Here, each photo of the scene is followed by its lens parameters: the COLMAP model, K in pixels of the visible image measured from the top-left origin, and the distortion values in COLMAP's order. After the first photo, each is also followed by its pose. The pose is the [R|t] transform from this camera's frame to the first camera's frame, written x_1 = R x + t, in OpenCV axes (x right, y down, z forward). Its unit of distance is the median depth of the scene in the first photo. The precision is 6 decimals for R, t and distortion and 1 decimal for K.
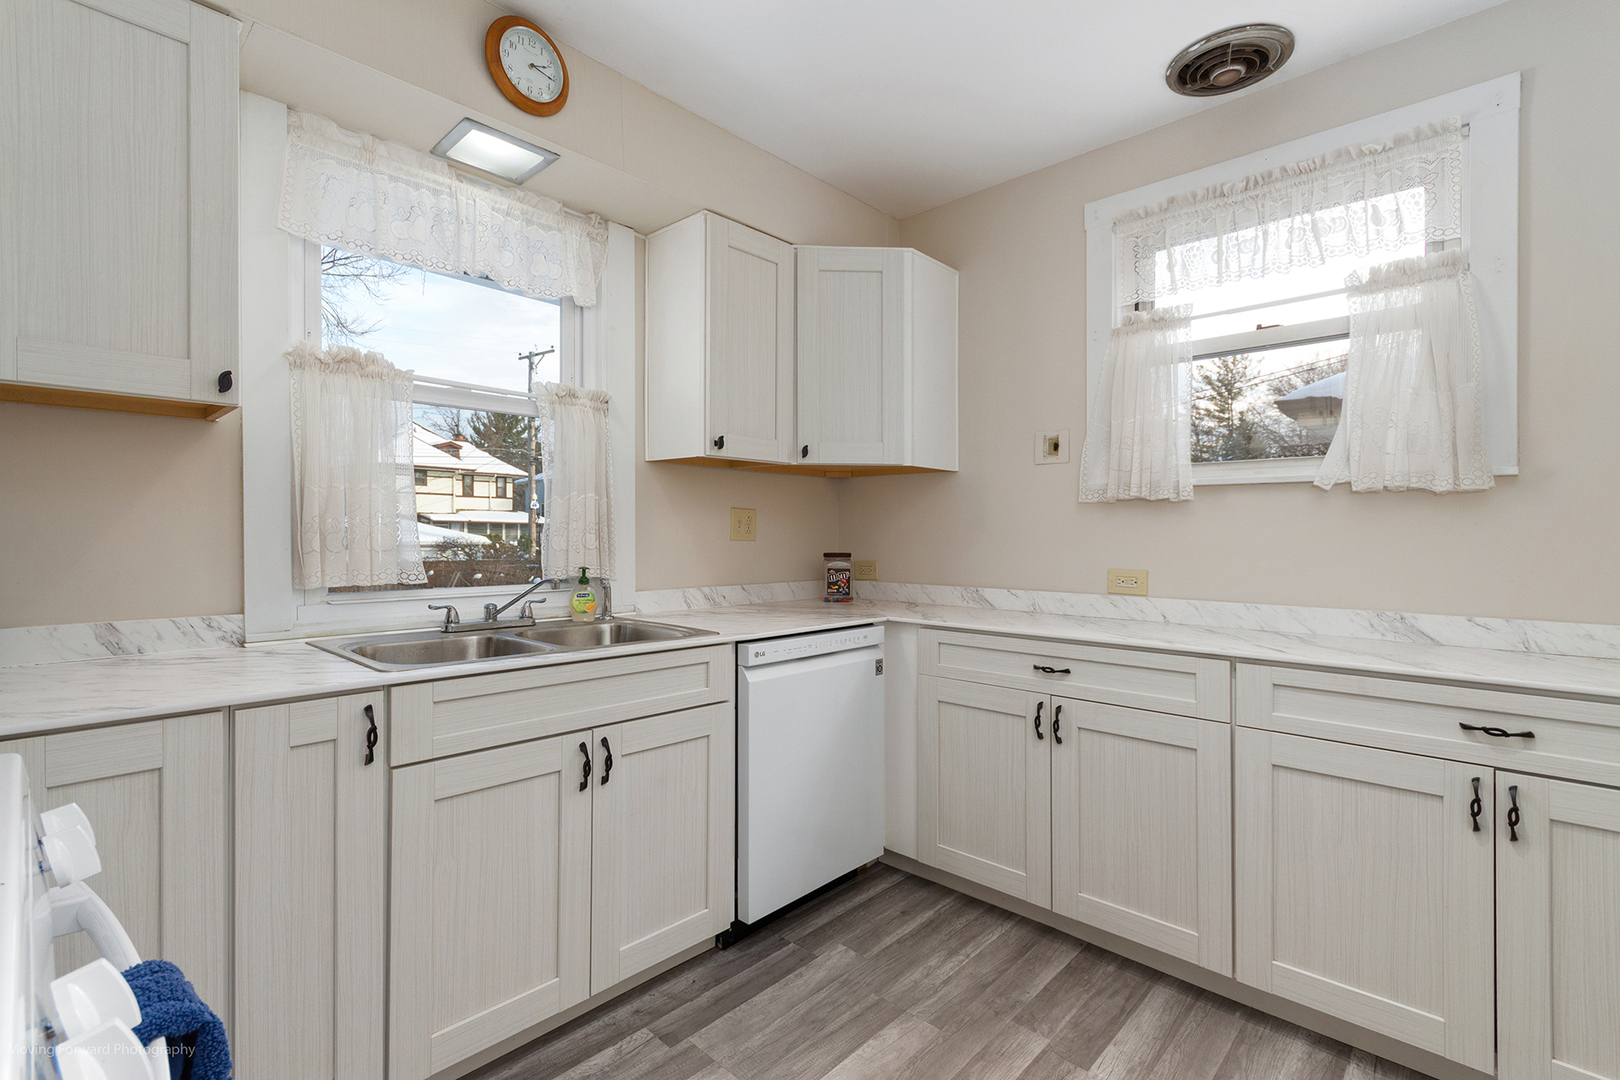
lens RADIAL K [[746.3, 0, 810.0], [0, 746.3, 540.0], [0, 0, 1]] dist [-0.000704, -0.000078]
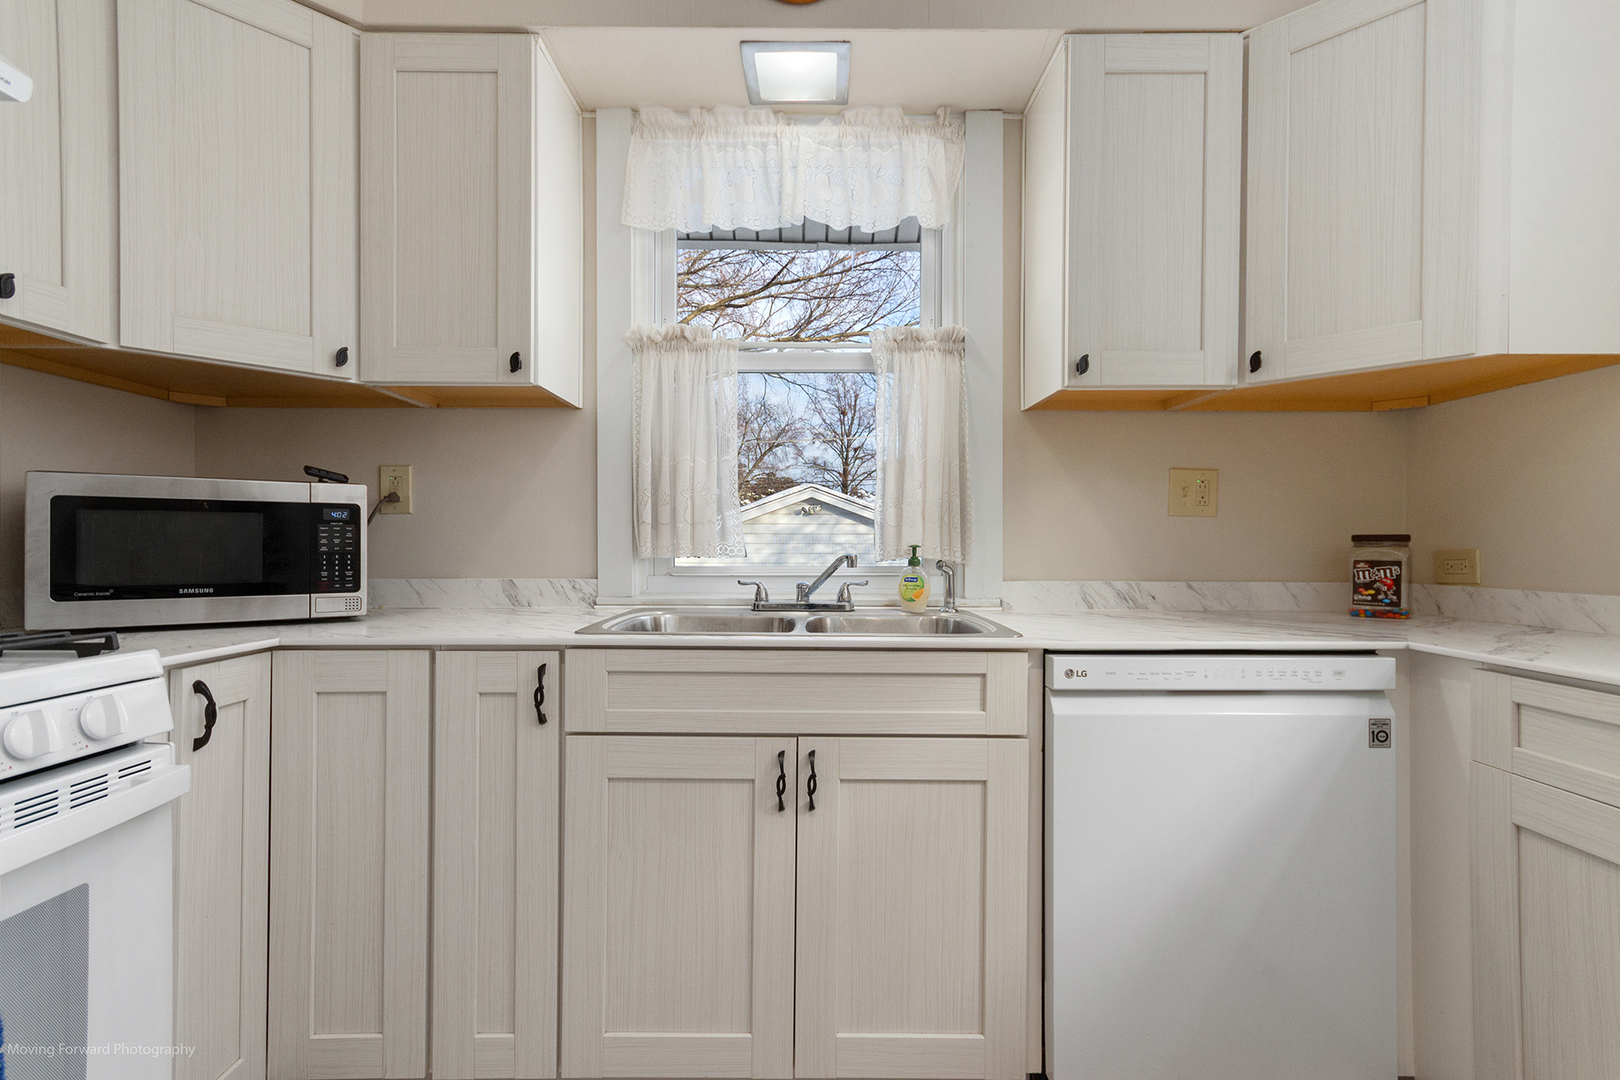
lens RADIAL K [[765.0, 0, 811.7], [0, 765.0, 554.4], [0, 0, 1]] dist [0.004301, 0.000899]
pose [[0.687769, 0.005328, -0.725910, 0.245807], [-0.005083, 0.999984, 0.002523, 0.048848], [0.725911, 0.001954, 0.687785, 0.373837]]
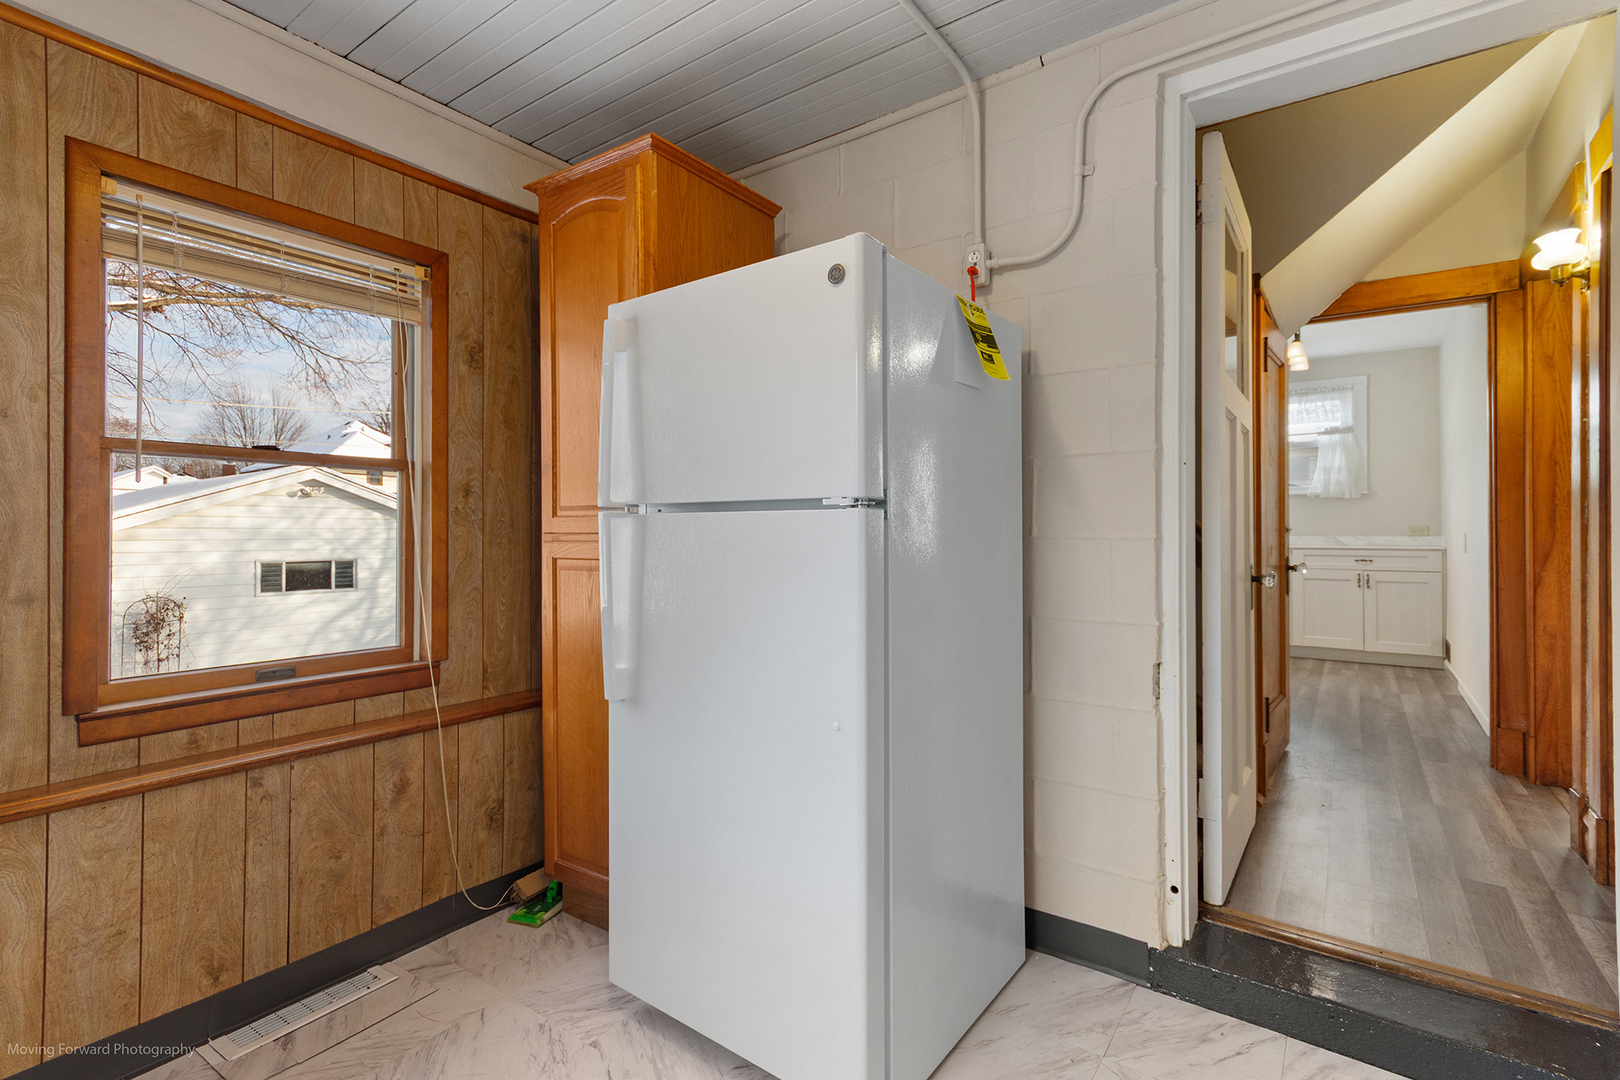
lens RADIAL K [[746.3, 0, 810.0], [0, 746.3, 540.0], [0, 0, 1]] dist [-0.000704, -0.000078]
pose [[0.990571, -0.002638, 0.136973, -0.861781], [0.002708, 0.999996, -0.000325, 0.050035], [-0.136972, 0.000693, 0.990575, -0.856169]]
